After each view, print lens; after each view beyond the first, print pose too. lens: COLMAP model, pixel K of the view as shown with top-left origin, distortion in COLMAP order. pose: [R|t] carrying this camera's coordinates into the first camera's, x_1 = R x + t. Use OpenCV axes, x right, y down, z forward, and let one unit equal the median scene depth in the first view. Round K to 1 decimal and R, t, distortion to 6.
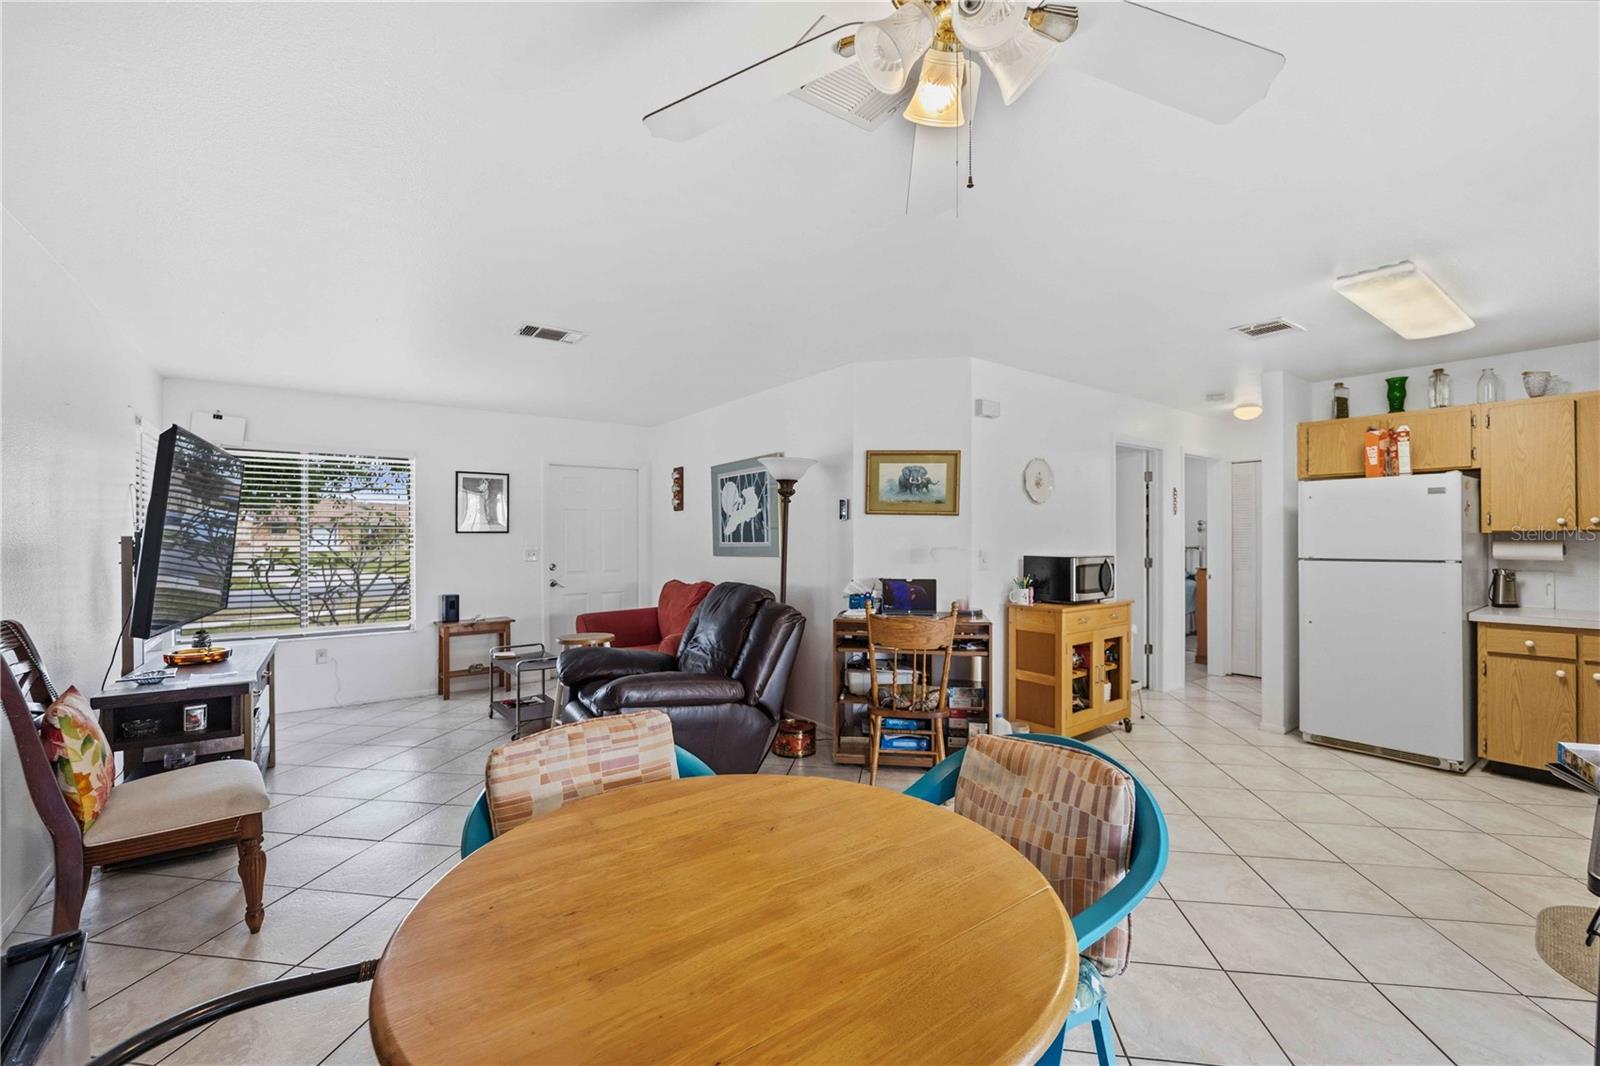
lens RADIAL K [[670.0, 0, 800.0], [0, 670.0, 533.0], [0, 0, 1]] dist [-0.007028, -0.000338]
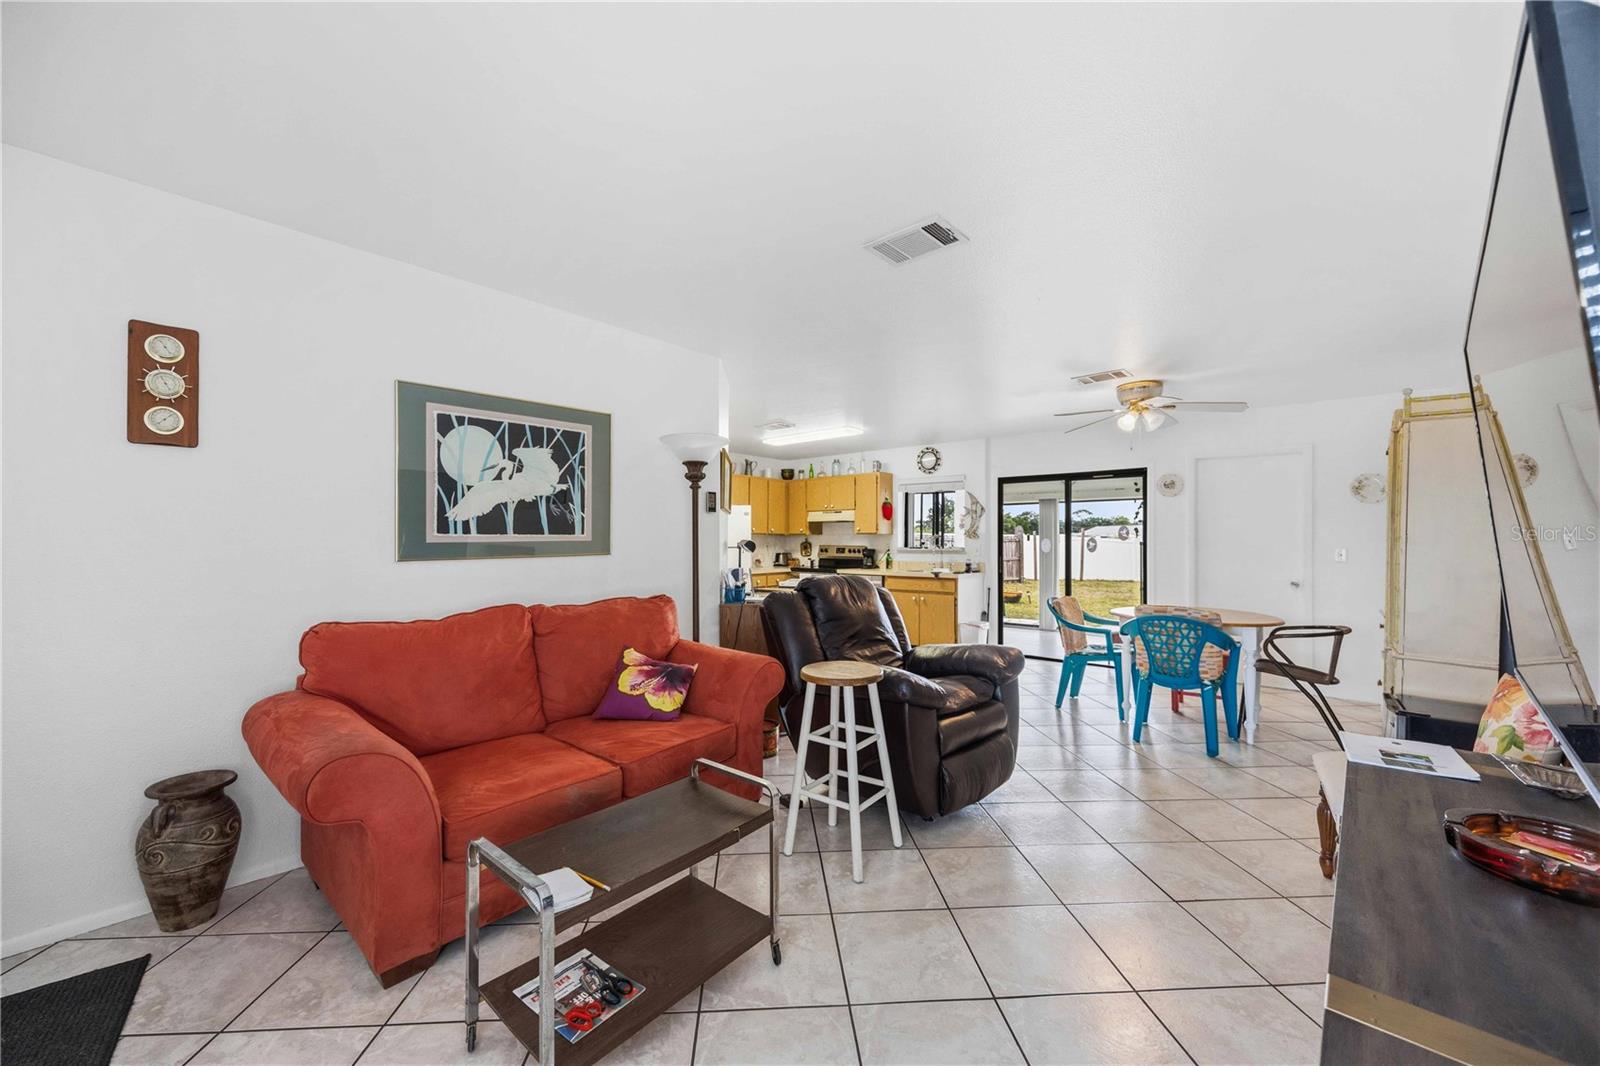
lens RADIAL K [[613.4, 0, 797.5], [0, 613.4, 538.5], [0, 0, 1]] dist [-0.000866, -0.000015]
pose [[-0.211553, 0.005131, 0.977353, -0.849760], [-0.008759, 0.999936, -0.007145, 0.024002], [-0.977327, -0.010072, -0.211495, 1.081152]]
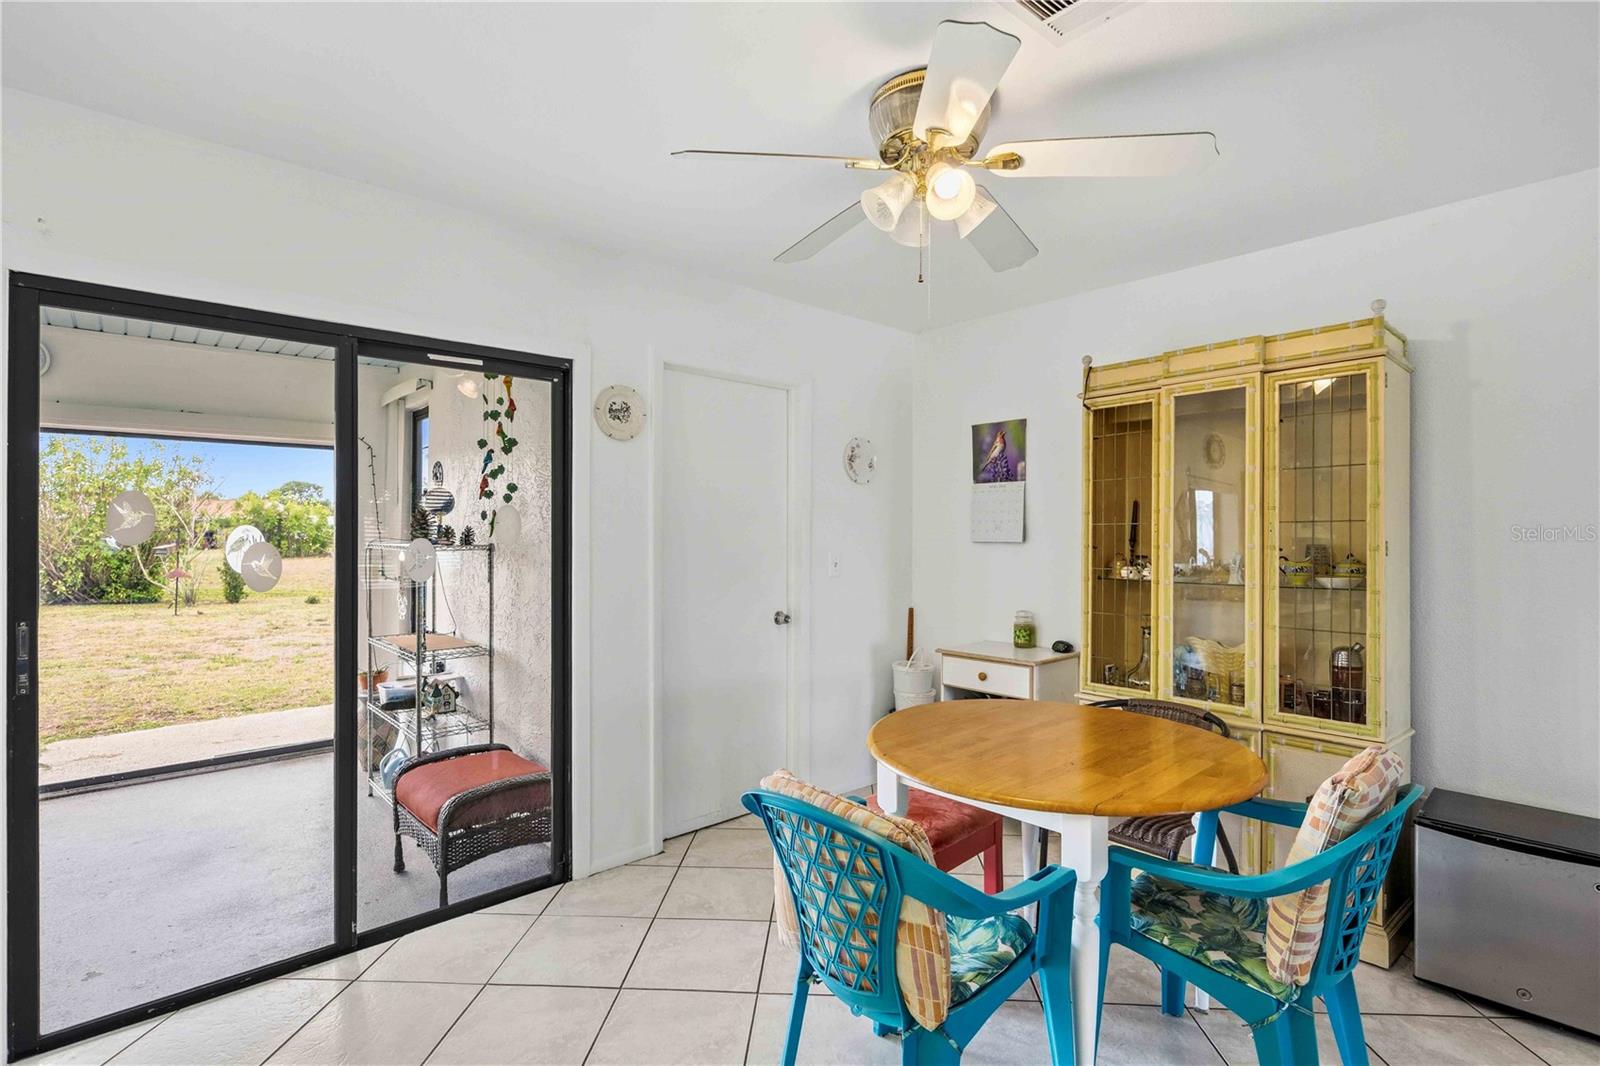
lens RADIAL K [[761.0, 0, 804.9], [0, 761.0, 530.5], [0, 0, 1]] dist [-0.002782, 0.000078]
pose [[-0.995064, -0.001388, -0.099222, 0.187641], [-0.000920, 0.999988, -0.004765, 0.002179], [0.099227, -0.004650, -0.995054, 0.715801]]
